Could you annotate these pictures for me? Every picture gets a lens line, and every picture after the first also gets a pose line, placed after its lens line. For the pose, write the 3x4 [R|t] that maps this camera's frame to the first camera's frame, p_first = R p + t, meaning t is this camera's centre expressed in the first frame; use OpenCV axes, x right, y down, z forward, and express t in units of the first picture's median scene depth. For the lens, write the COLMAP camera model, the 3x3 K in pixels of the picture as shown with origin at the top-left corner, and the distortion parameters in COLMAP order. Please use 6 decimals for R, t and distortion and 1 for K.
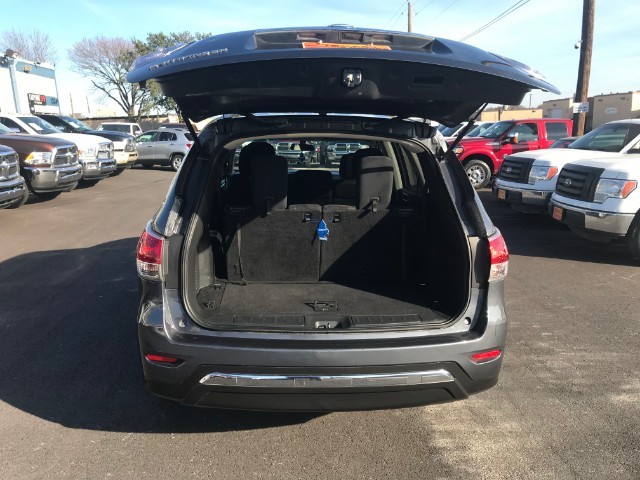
lens RADIAL K [[521.5, 0, 320.7], [0, 521.5, 241.2], [0, 0, 1]] dist [0.013607, -0.016425]
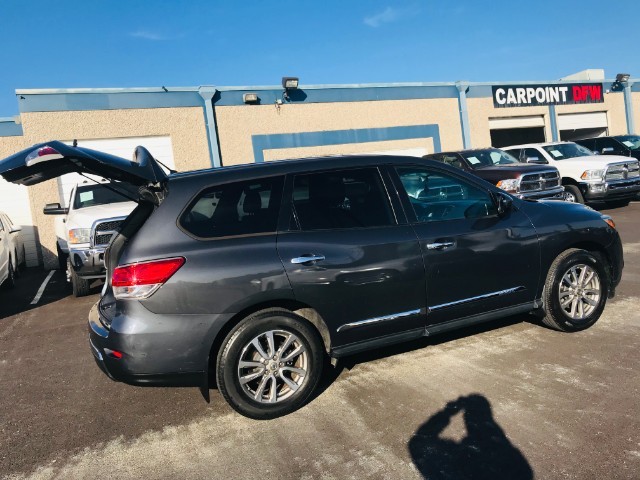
lens RADIAL K [[521.5, 0, 316.8], [0, 521.5, 239.7], [0, 0, 1]] dist [0.013607, -0.016425]
pose [[0.347038, 0.061754, -0.935816, 0.393423], [-0.092667, 0.995205, 0.031308, -0.037952], [0.933262, 0.075854, 0.351097, 0.221825]]
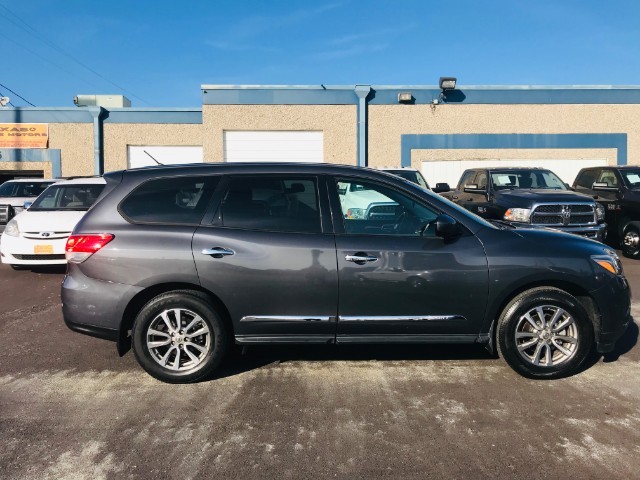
lens RADIAL K [[521.5, 0, 320.3], [0, 521.5, 239.5], [0, 0, 1]] dist [0.013607, -0.016425]
pose [[-0.042302, 0.091309, -0.994924, 0.449647], [-0.201545, 0.974563, 0.098009, -0.074940], [0.978565, 0.204668, -0.022824, 0.412495]]
